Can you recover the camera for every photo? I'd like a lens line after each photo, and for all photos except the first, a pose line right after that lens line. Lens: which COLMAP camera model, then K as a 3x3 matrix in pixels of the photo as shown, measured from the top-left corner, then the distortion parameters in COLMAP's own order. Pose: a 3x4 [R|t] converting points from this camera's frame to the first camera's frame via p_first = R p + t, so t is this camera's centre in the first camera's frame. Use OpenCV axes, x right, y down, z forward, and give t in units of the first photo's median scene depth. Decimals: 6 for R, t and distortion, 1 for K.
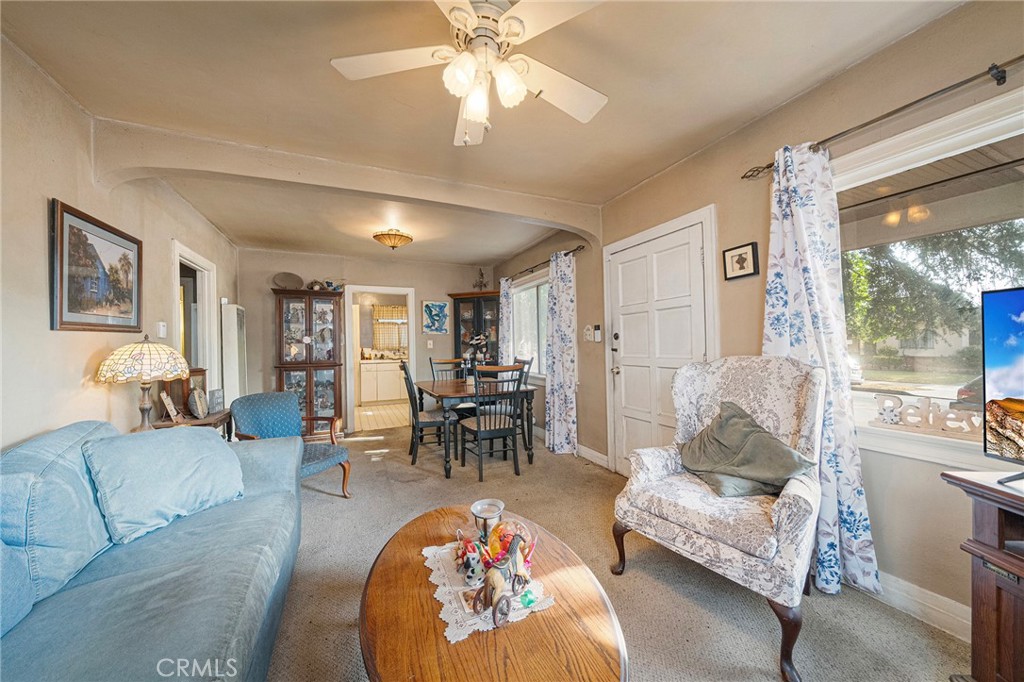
lens RADIAL K [[353.8, 0, 508.2], [0, 353.8, 344.1], [0, 0, 1]] dist [-0.000403, -0.000066]
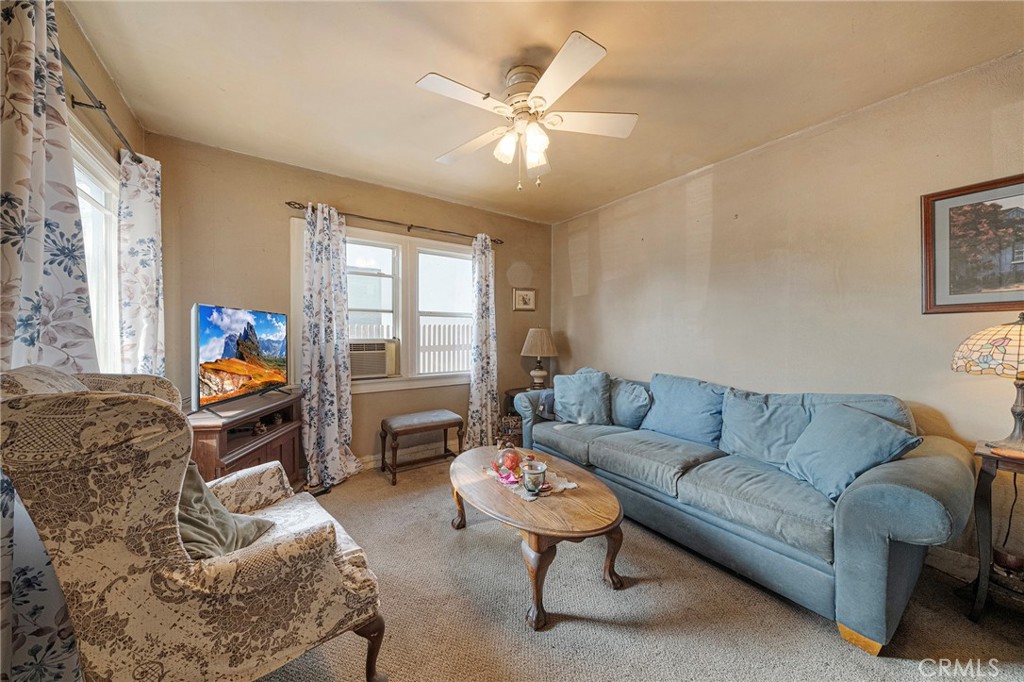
lens RADIAL K [[349.7, 0, 507.4], [0, 349.7, 338.6], [0, 0, 1]] dist [-0.001236, -0.000188]
pose [[-0.984228, 0.018008, -0.175986, 0.086457], [0.014678, 0.999688, 0.020203, -0.001769], [0.176295, 0.017301, -0.984185, 0.807321]]
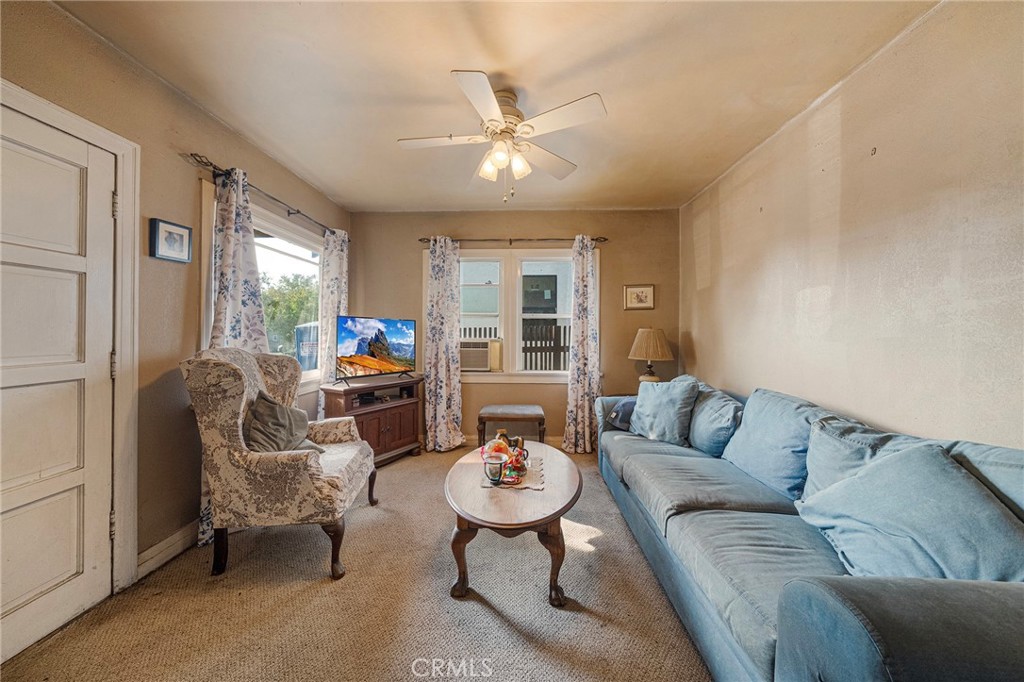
lens RADIAL K [[353.9, 0, 509.1], [0, 353.9, 331.4], [0, 0, 1]] dist [-0.001403, -0.000205]
pose [[-0.896062, 0.016946, 0.443605, -0.260307], [0.012480, 0.999838, -0.012986, 0.004466], [-0.443753, -0.006100, -0.896128, 0.804777]]
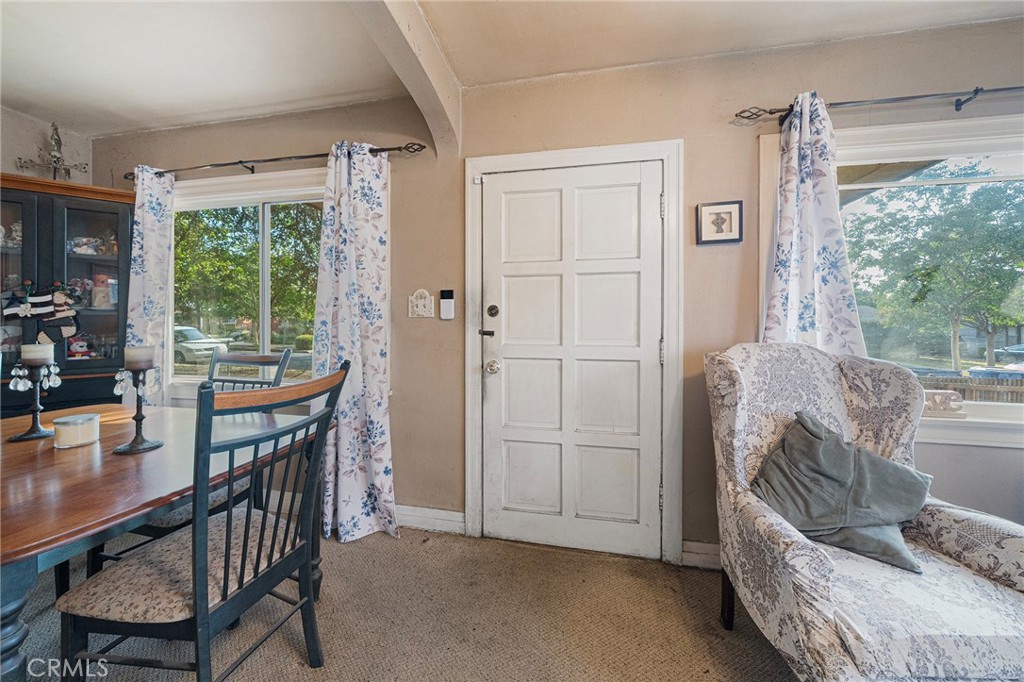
lens RADIAL K [[358.6, 0, 509.2], [0, 358.6, 320.5], [0, 0, 1]] dist [-0.002055, -0.000186]
pose [[0.583626, 0.021959, 0.811725, -0.148040], [-0.016304, 0.999750, -0.015324, 0.002854], [-0.811859, -0.004291, 0.583838, 0.523303]]
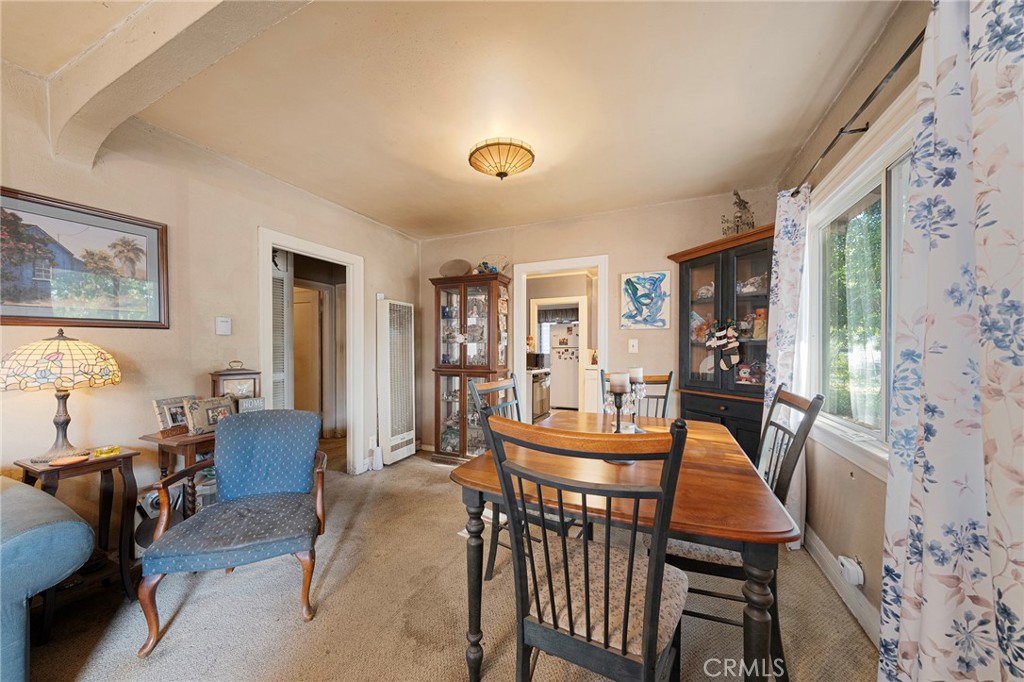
lens RADIAL K [[353.2, 0, 507.0], [0, 353.2, 353.1], [0, 0, 1]] dist [-0.008502, -0.000088]
pose [[0.661527, 0.028346, -0.749385, 0.118488], [-0.011199, 0.999547, 0.027923, -0.003061], [0.749837, -0.010080, 0.661545, 0.652584]]
